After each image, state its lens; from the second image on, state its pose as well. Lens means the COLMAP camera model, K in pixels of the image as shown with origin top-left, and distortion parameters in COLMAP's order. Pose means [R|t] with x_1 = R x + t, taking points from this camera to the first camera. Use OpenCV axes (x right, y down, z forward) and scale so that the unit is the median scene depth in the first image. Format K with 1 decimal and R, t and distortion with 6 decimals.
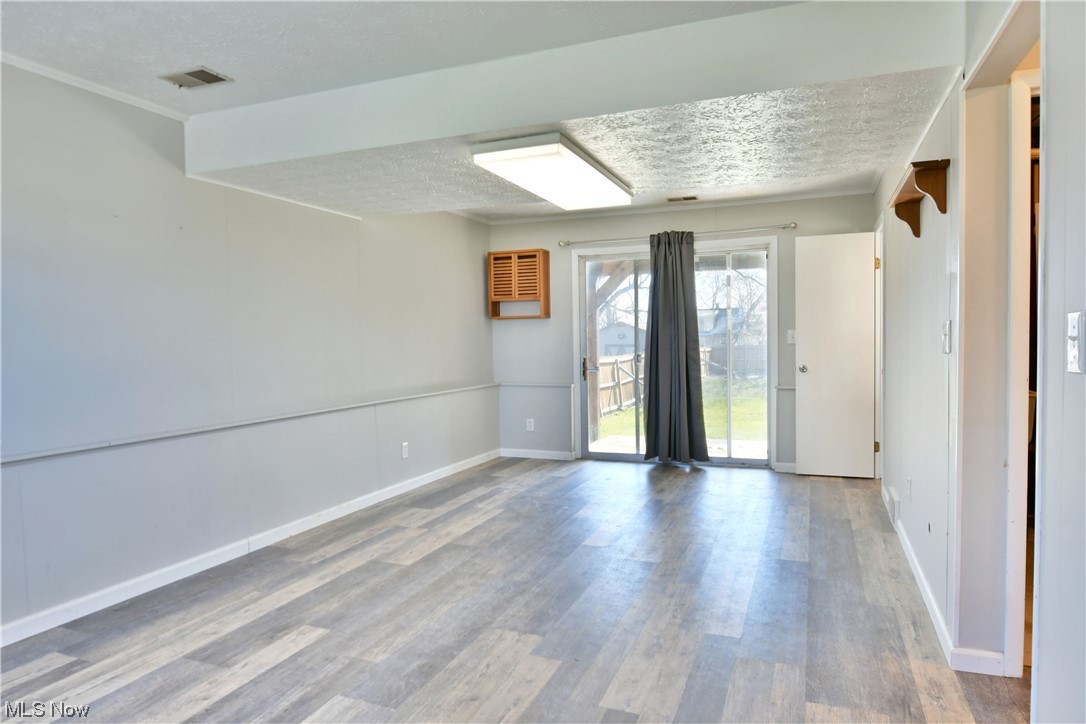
lens RADIAL K [[668.5, 0, 547.7], [0, 668.5, 362.2], [0, 0, 1]] dist [-0.015002, -0.001926]
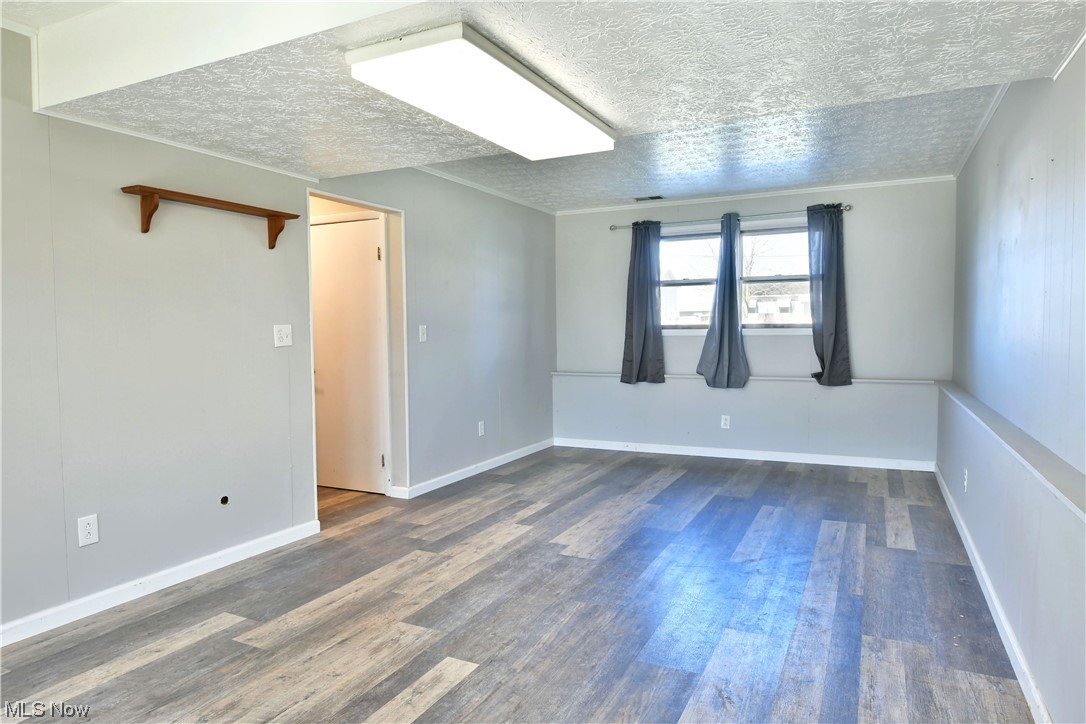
lens RADIAL K [[668.5, 0, 547.7], [0, 668.5, 362.2], [0, 0, 1]] dist [-0.015002, -0.001926]
pose [[-0.996659, 0.020442, 0.079077, -0.096257], [0.027096, 0.996096, 0.084012, -0.081777], [-0.077051, 0.085874, -0.993322, 2.261472]]
